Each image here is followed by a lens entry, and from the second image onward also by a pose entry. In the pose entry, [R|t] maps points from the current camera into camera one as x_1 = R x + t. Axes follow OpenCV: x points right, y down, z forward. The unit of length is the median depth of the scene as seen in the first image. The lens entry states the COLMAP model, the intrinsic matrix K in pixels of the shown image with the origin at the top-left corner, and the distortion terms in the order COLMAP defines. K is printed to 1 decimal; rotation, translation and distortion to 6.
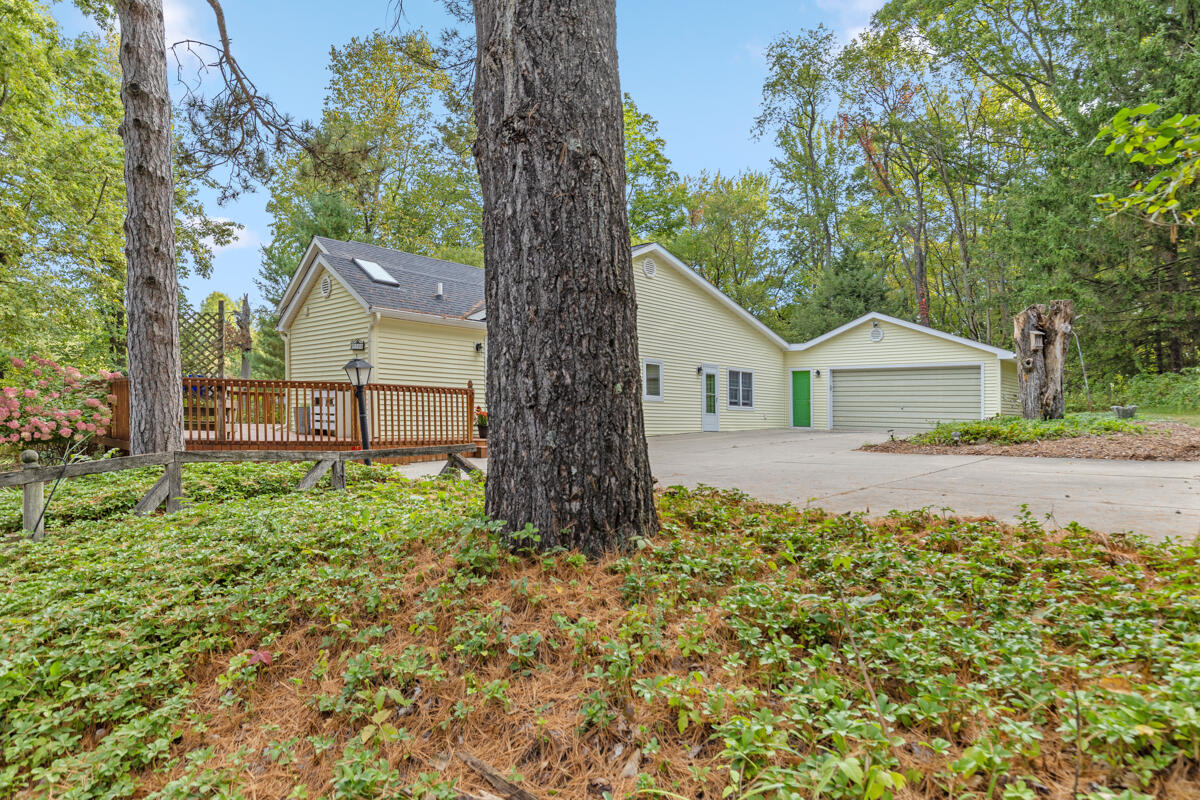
lens RADIAL K [[694.5, 0, 600.0], [0, 694.5, 400.0], [0, 0, 1]] dist [-0.002717, 0.000958]
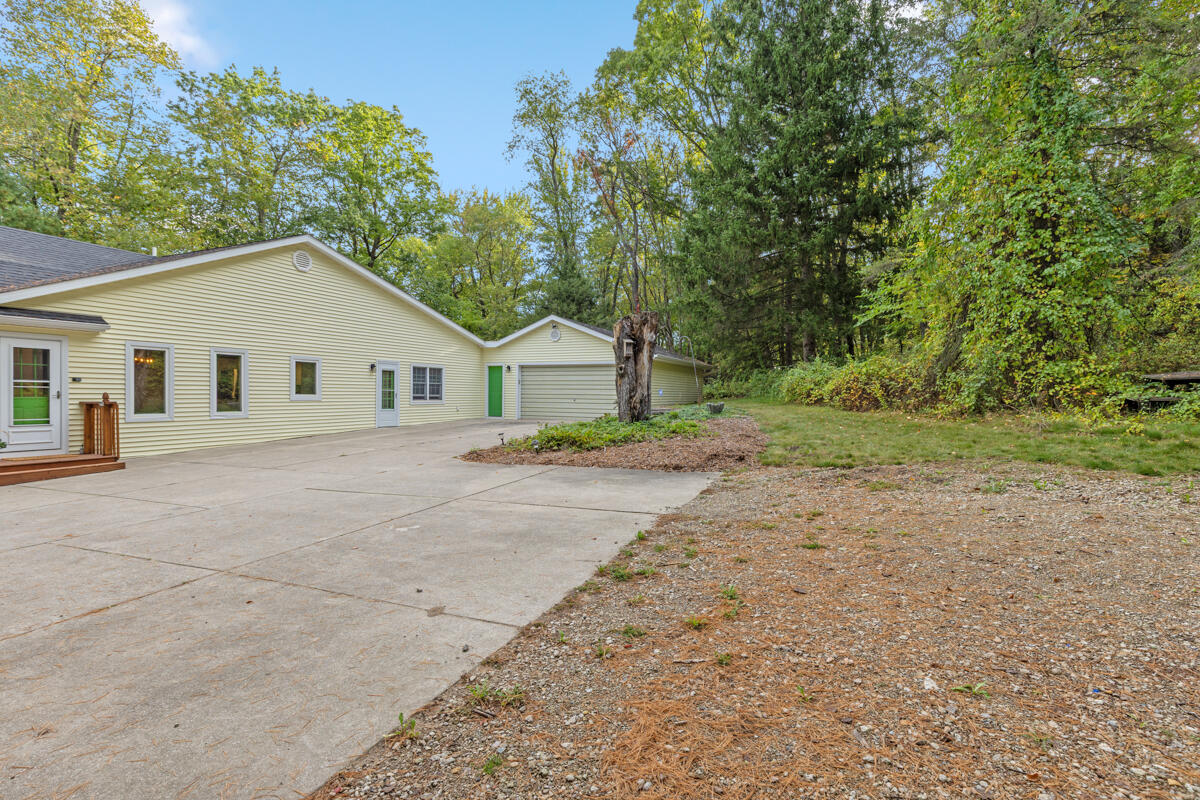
lens RADIAL K [[571.0, 0, 600.0], [0, 571.0, 400.0], [0, 0, 1]] dist [0.001999, 0.000631]
pose [[0.944558, -0.014372, 0.328029, 0.132776], [0.003500, 0.999426, 0.033711, -0.015900], [-0.328325, -0.030694, 0.944066, 0.076293]]
